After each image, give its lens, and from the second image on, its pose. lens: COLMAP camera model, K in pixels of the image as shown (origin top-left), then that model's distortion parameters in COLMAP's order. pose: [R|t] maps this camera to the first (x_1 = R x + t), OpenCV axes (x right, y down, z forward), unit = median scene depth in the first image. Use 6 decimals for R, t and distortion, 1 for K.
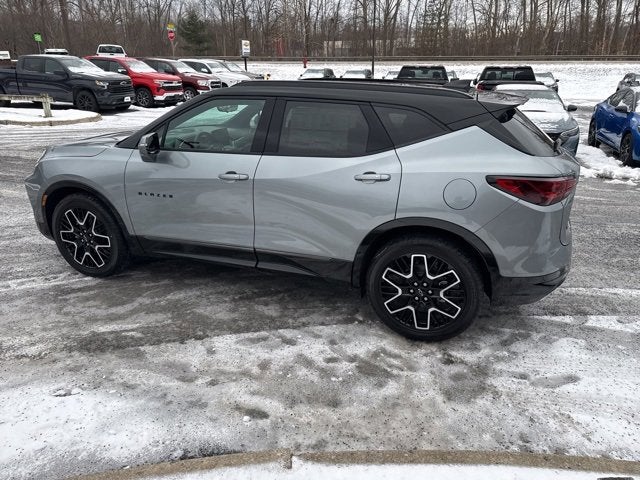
lens RADIAL K [[451.6, 0, 322.9], [0, 451.6, 236.6], [0, 0, 1]] dist [0.031516, -0.034348]
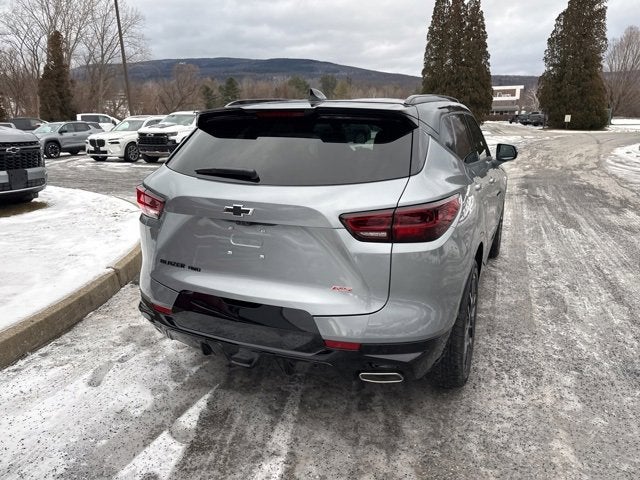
lens RADIAL K [[451.6, 0, 327.5], [0, 451.6, 239.5], [0, 0, 1]] dist [0.031516, -0.034348]
pose [[-0.066576, 0.242987, -0.967742, 1.189809], [-0.347045, 0.903697, 0.250781, -0.332145], [0.935482, 0.352546, 0.024163, 1.147259]]
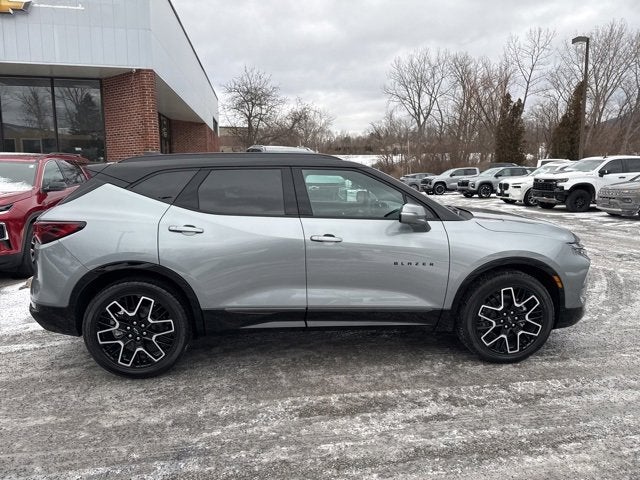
lens RADIAL K [[451.6, 0, 323.5], [0, 451.6, 243.2], [0, 0, 1]] dist [0.031516, -0.034348]
pose [[-0.903433, 0.062086, -0.424211, 0.445013], [-0.158426, 0.871081, 0.464886, -0.803787], [0.398385, 0.487199, -0.777127, 2.345167]]
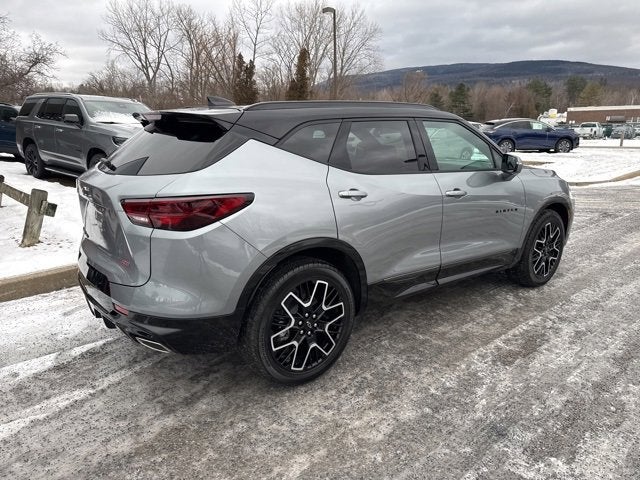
lens RADIAL K [[451.6, 0, 326.3], [0, 451.6, 239.9], [0, 0, 1]] dist [0.031516, -0.034348]
pose [[-0.520595, 0.193695, -0.831543, 1.047514], [-0.310903, 0.864056, 0.395912, -0.551261], [0.795186, 0.464639, -0.389603, 1.739213]]
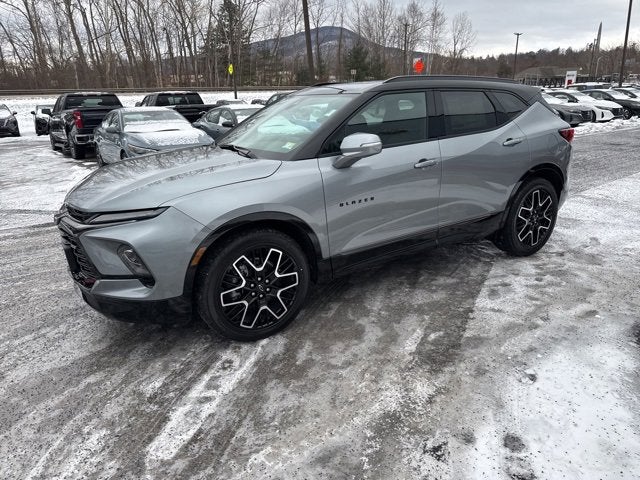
lens RADIAL K [[451.6, 0, 324.9], [0, 451.6, 236.0], [0, 0, 1]] dist [0.031516, -0.034348]
pose [[0.615670, -0.253090, 0.746254, -1.211622], [0.305032, 0.949733, 0.070444, -0.120394], [-0.726571, 0.184262, 0.661923, 0.502195]]
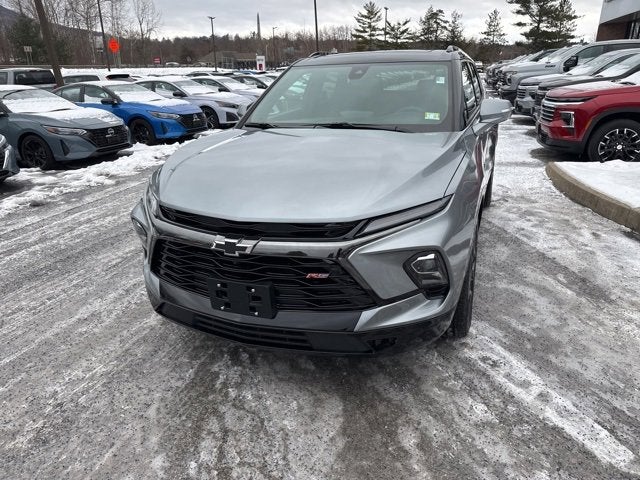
lens RADIAL K [[451.6, 0, 324.8], [0, 451.6, 237.5], [0, 0, 1]] dist [0.031516, -0.034348]
pose [[0.025350, -0.349917, 0.936438, -1.402357], [0.373639, 0.872166, 0.315786, -0.416550], [-0.927228, 0.341885, 0.152852, 1.320642]]
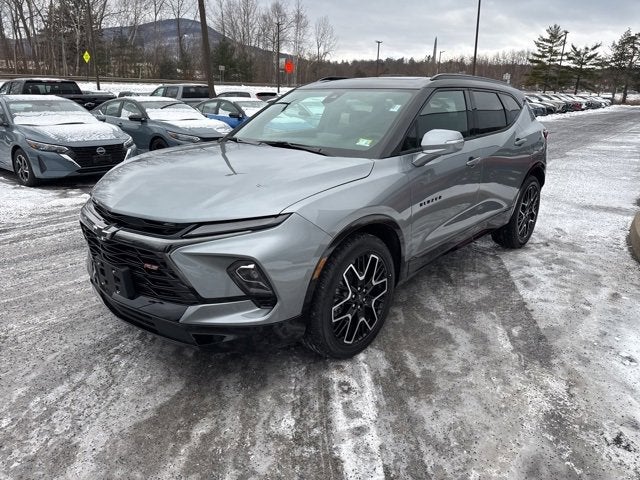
lens RADIAL K [[451.6, 0, 325.3], [0, 451.6, 239.4], [0, 0, 1]] dist [0.031516, -0.034348]
pose [[0.365038, -0.284237, 0.886542, -1.367036], [0.316311, 0.933473, 0.169041, -0.258895], [-0.875611, 0.218717, 0.430661, 0.896203]]
